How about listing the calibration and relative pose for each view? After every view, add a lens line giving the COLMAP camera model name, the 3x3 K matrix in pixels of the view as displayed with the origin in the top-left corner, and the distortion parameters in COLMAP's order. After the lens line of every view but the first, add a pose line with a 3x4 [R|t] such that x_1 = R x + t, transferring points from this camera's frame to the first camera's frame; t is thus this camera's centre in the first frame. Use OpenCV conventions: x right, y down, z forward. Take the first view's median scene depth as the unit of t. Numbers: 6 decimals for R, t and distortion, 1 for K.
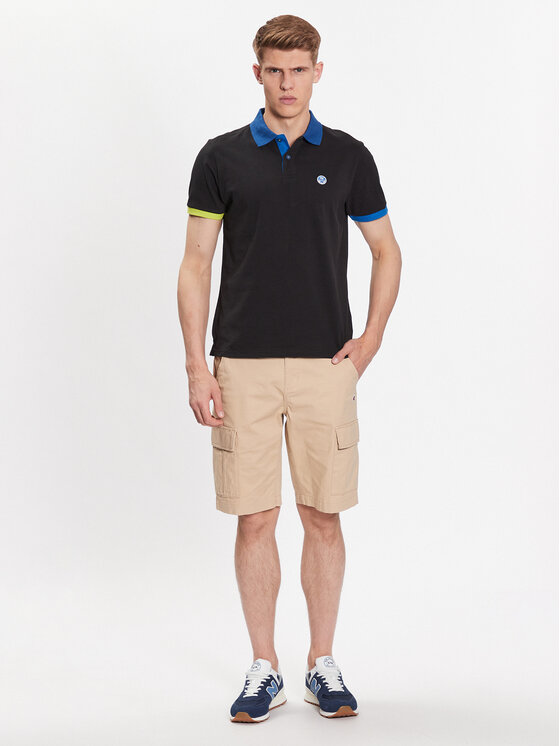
lens RADIAL K [[1483.5, 0, 280.0], [0, 1483.5, 373.0], [0, 0, 1]] dist [-0.009838, 0.167172]
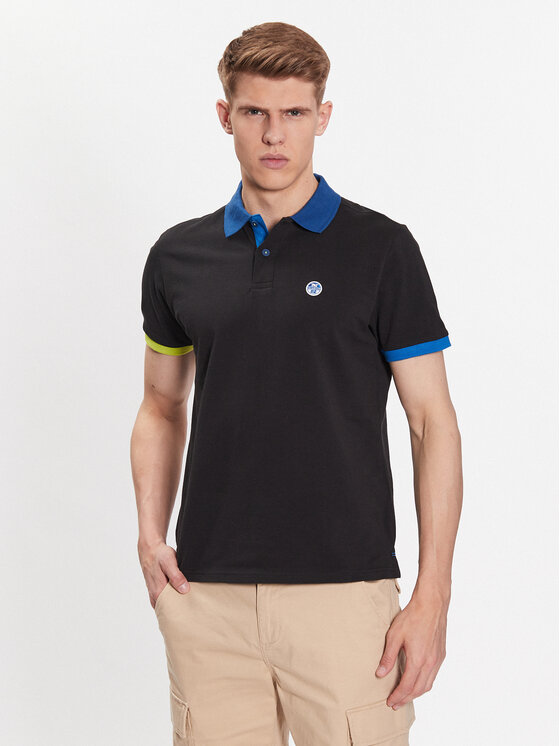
lens RADIAL K [[1166.0, 0, 280.0], [0, 1166.0, 373.0], [0, 0, 1]] dist [-0.059038, -0.094764]
pose [[0.995799, 0.025140, 0.088051, -0.032141], [-0.025267, 0.999681, 0.000326, -0.098139], [-0.088015, -0.002550, 0.996116, 0.528061]]
